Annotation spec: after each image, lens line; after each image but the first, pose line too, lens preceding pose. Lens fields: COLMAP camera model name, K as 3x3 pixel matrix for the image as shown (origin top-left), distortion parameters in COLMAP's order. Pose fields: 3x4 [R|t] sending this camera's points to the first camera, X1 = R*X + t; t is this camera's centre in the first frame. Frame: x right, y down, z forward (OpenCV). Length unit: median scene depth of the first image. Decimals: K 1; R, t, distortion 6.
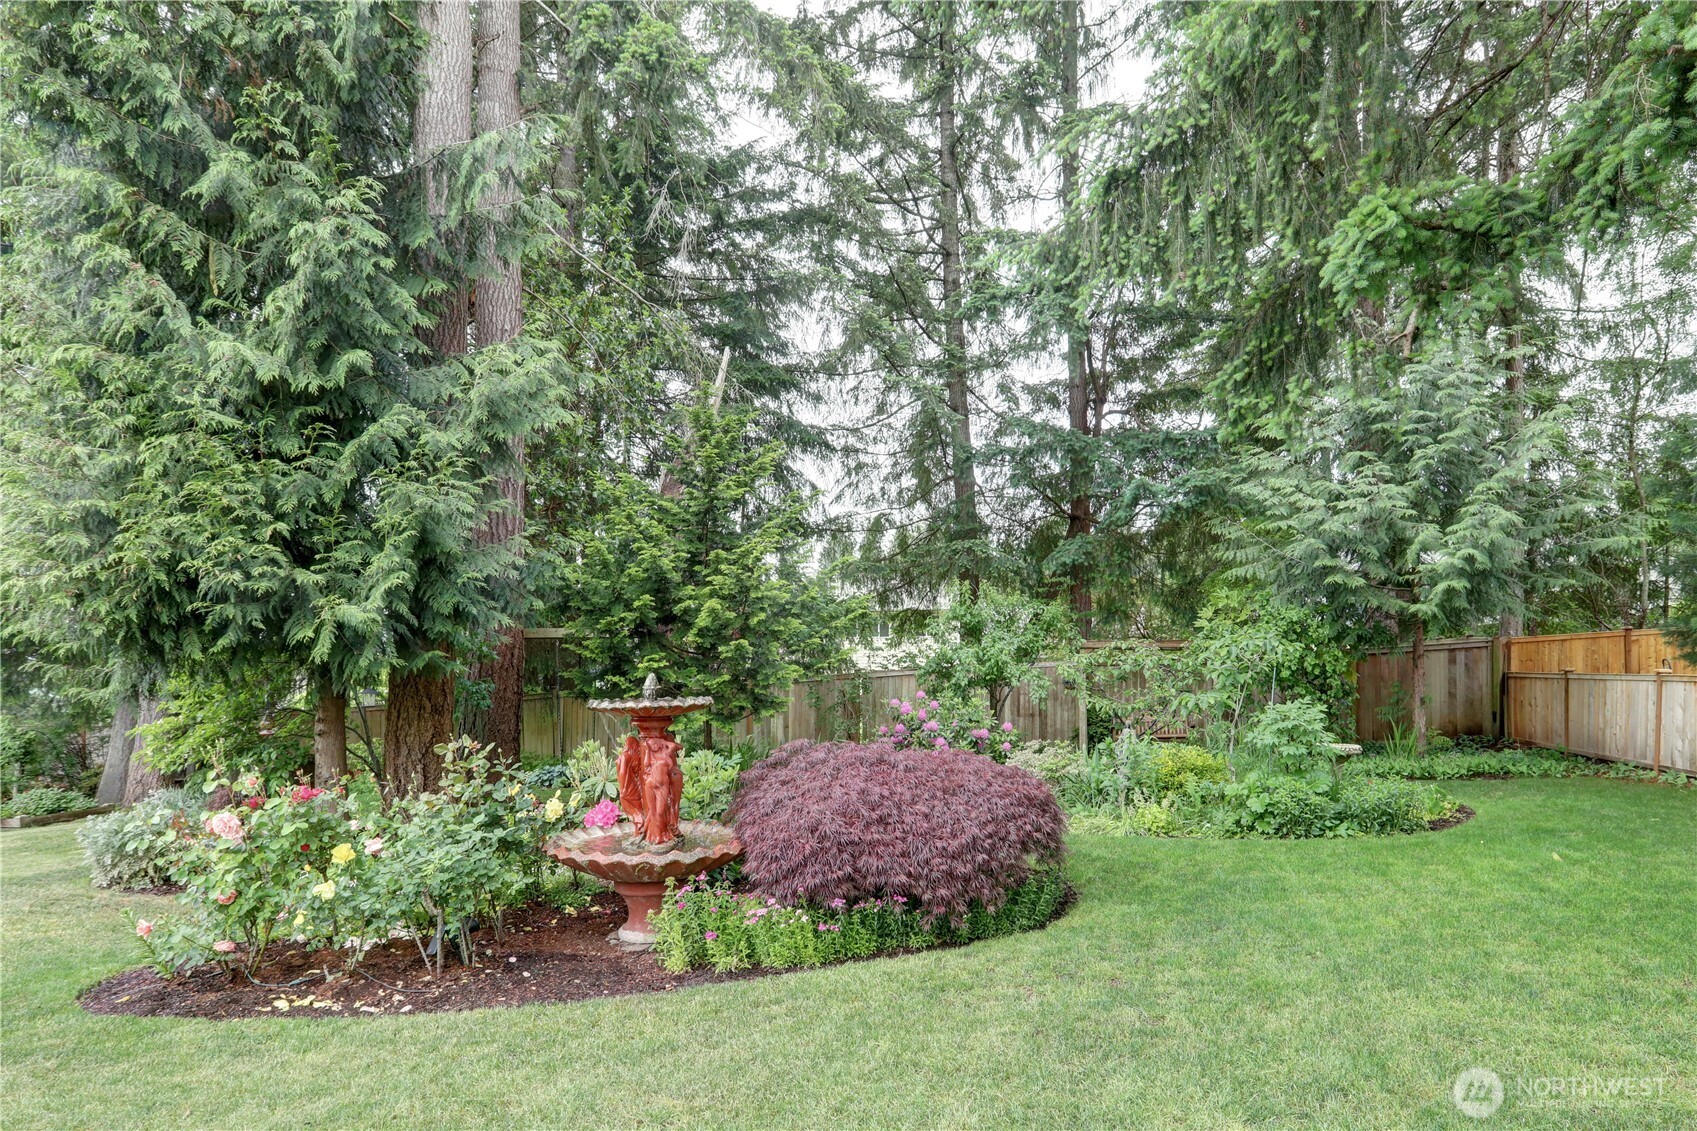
lens RADIAL K [[782.7, 0, 851.1], [0, 782.7, 568.2], [0, 0, 1]] dist [0.003516, 0.000219]
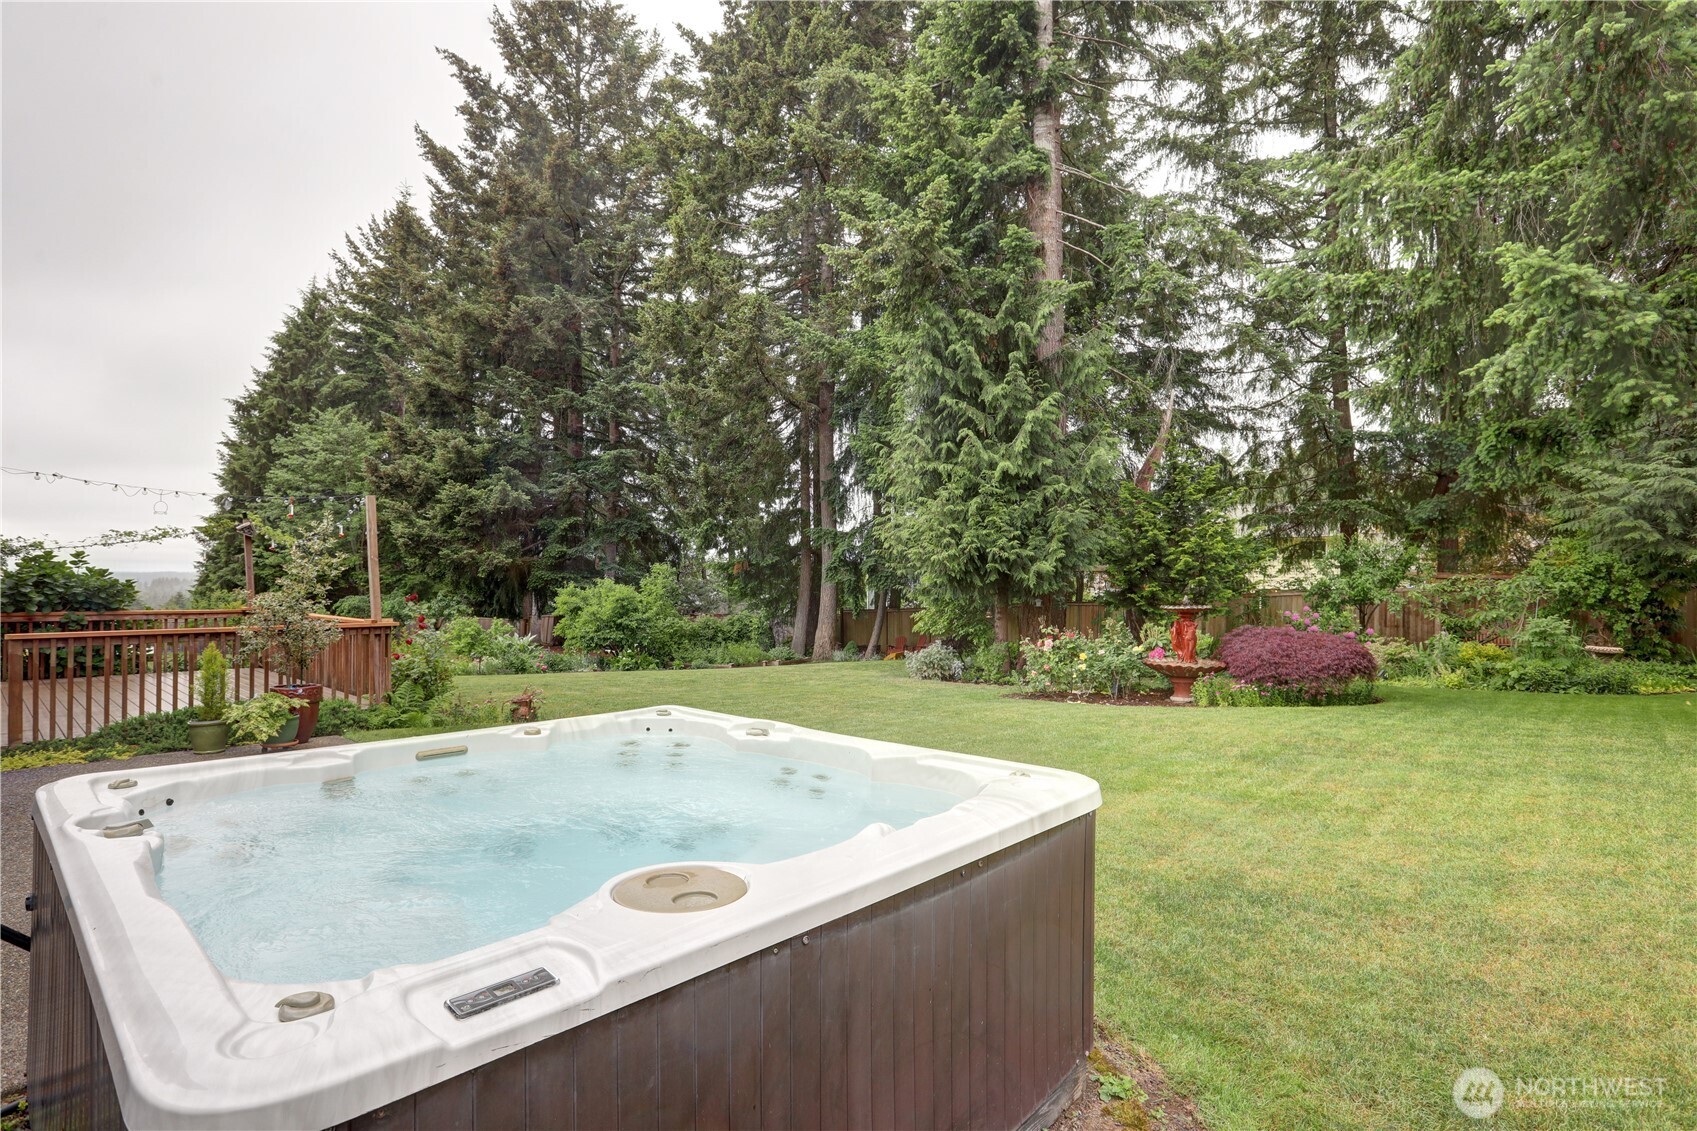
lens RADIAL K [[873.4, 0, 871.4], [0, 873.4, 538.0], [0, 0, 1]] dist [0.000245, 0.000825]
pose [[0.930261, -0.000898, -0.366897, -0.082178], [0.031736, 0.996446, 0.078029, -0.148267], [0.365523, -0.084231, 0.926983, -0.963151]]
